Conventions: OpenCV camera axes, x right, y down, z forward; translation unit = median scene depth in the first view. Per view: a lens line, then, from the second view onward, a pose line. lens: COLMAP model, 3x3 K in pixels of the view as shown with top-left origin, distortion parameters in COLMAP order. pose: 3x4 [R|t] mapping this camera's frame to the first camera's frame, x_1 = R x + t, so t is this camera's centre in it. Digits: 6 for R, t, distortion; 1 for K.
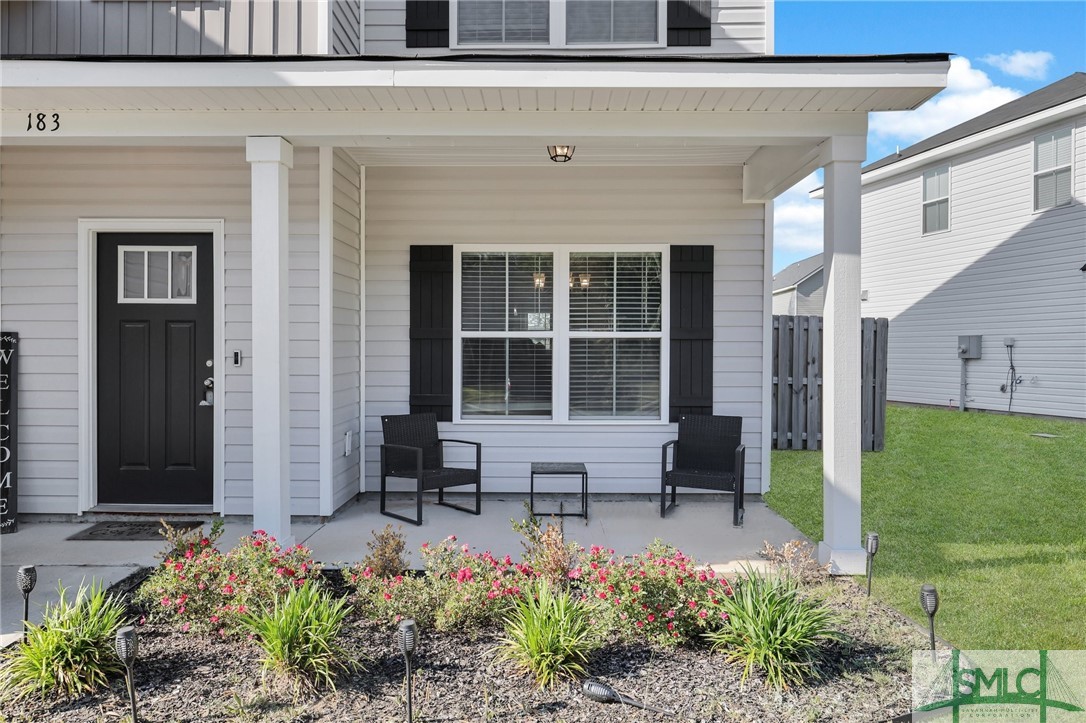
lens RADIAL K [[1212.8, 0, 543.0], [0, 1212.8, 361.5], [0, 0, 1]] dist [-0.009933, -0.017824]
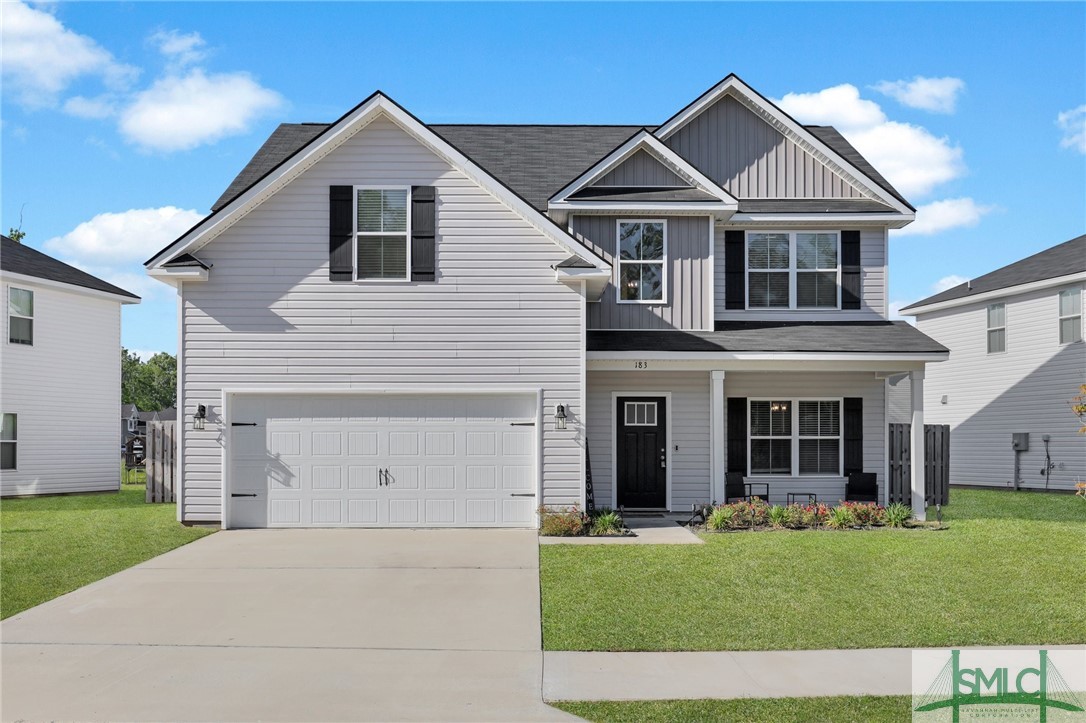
lens RADIAL K [[2196.1, 0, 543.0], [0, 2196.1, 361.5], [0, 0, 1]] dist [-0.029227, 0.012719]
pose [[0.998202, -0.000452, 0.059946, -0.689625], [0.003338, 0.998839, -0.048056, 0.030797], [-0.059855, 0.048169, 0.997044, -3.004528]]
